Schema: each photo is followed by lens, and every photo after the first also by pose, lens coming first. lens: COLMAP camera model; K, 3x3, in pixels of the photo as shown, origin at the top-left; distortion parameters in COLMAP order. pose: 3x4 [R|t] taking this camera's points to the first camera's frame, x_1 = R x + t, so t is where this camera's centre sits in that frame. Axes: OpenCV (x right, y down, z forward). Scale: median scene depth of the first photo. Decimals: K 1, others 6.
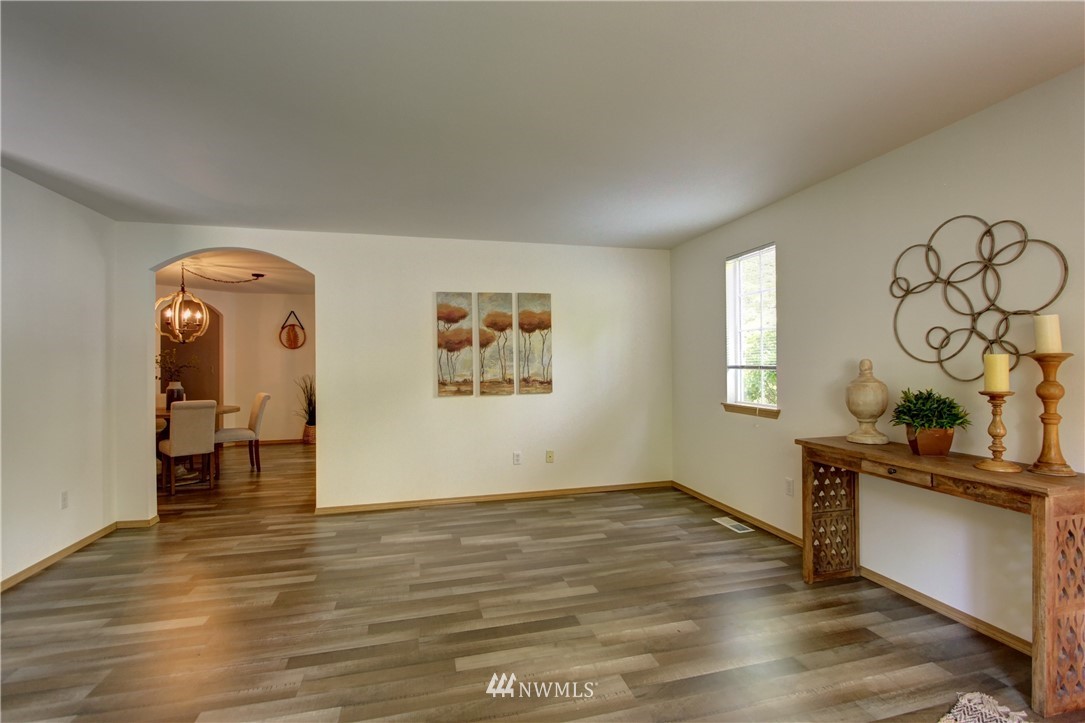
lens RADIAL K [[497.0, 0, 545.2], [0, 497.0, 362.4], [0, 0, 1]] dist [-0.001215, 0.000003]
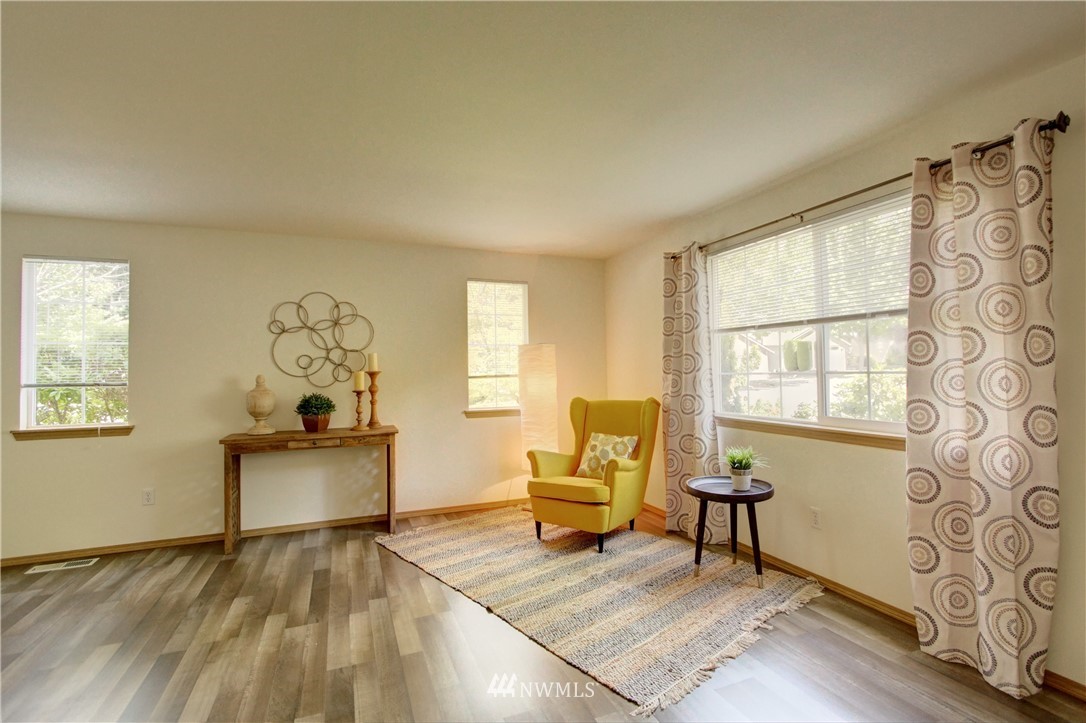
lens RADIAL K [[497.5, 0, 544.5], [0, 497.5, 363.0], [0, 0, 1]] dist [-0.001215, 0.000003]
pose [[-0.115020, 0.032945, 0.992817, -0.943565], [0.017069, 0.999368, -0.031185, 0.020010], [-0.993217, 0.013360, -0.115509, 0.407621]]
